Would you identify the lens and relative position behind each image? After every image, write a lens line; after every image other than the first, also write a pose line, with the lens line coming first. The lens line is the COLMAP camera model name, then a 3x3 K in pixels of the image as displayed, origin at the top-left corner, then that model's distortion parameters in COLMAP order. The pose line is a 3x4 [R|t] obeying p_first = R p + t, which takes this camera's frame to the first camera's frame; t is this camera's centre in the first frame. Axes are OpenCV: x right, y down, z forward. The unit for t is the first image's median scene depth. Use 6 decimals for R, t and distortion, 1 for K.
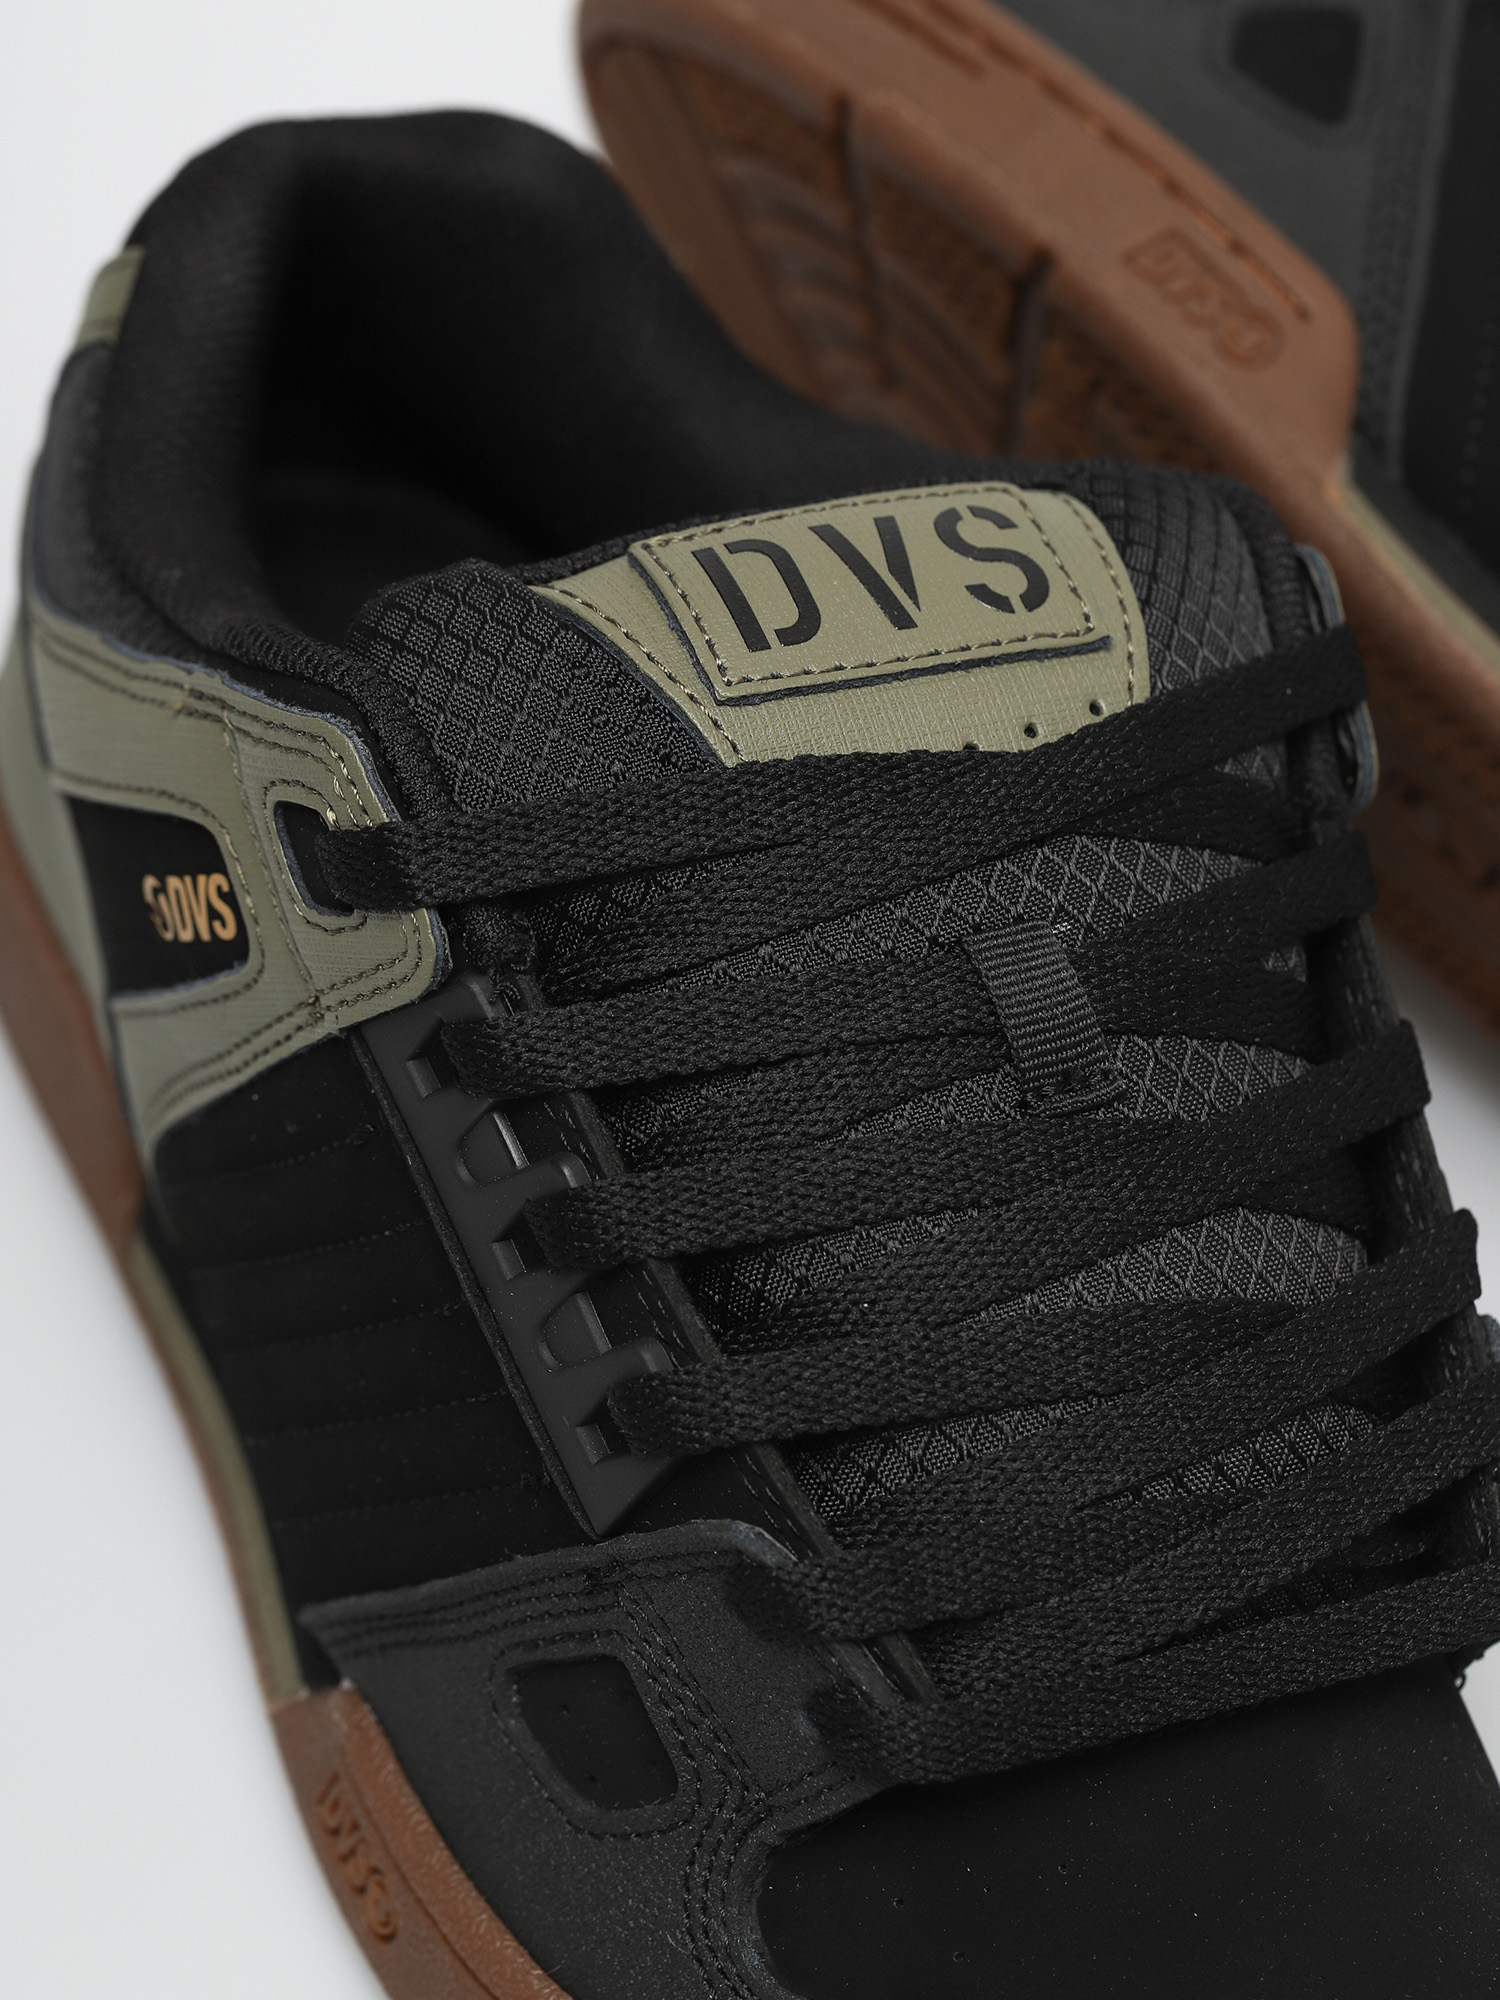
lens RADIAL K [[5614.1, 0, 750.0], [0, 5614.1, 1000.0], [0, 0, 1]] dist [-0.091689, -0.580737]
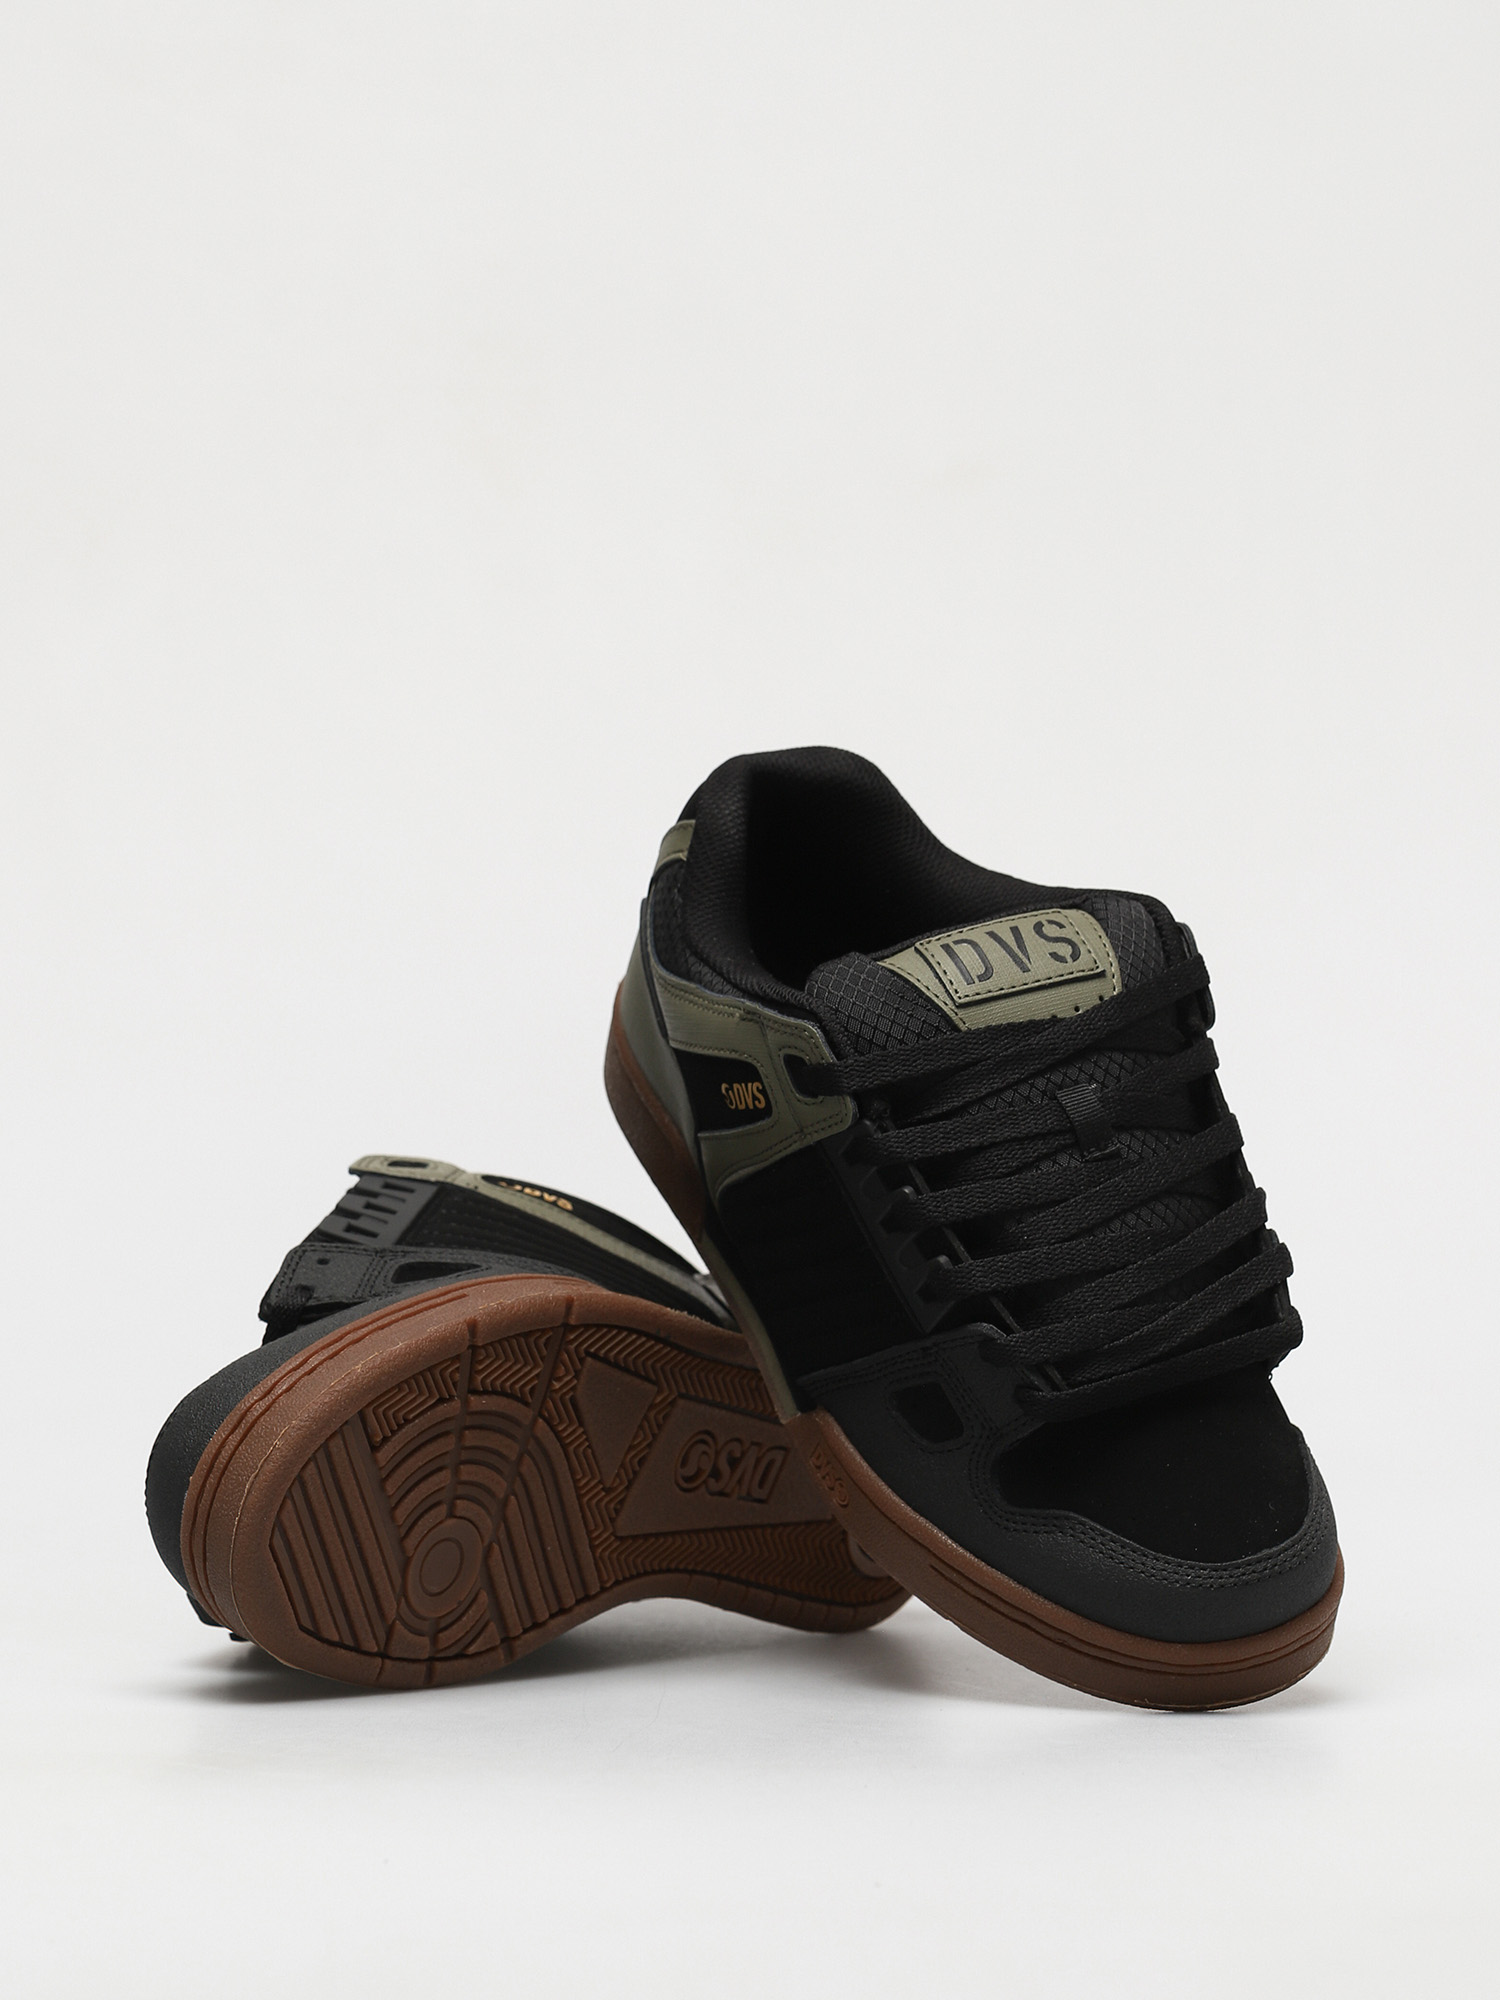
lens RADIAL K [[5657.9, 0, 748.8], [0, 5657.9, 1141.0], [0, 0, 1]] dist [-1.919214, -0.119825]
pose [[0.998259, -0.057263, 0.014116, -0.136909], [0.056975, 0.998175, 0.020034, -0.047471], [-0.015237, -0.019195, 0.999700, -1.532155]]
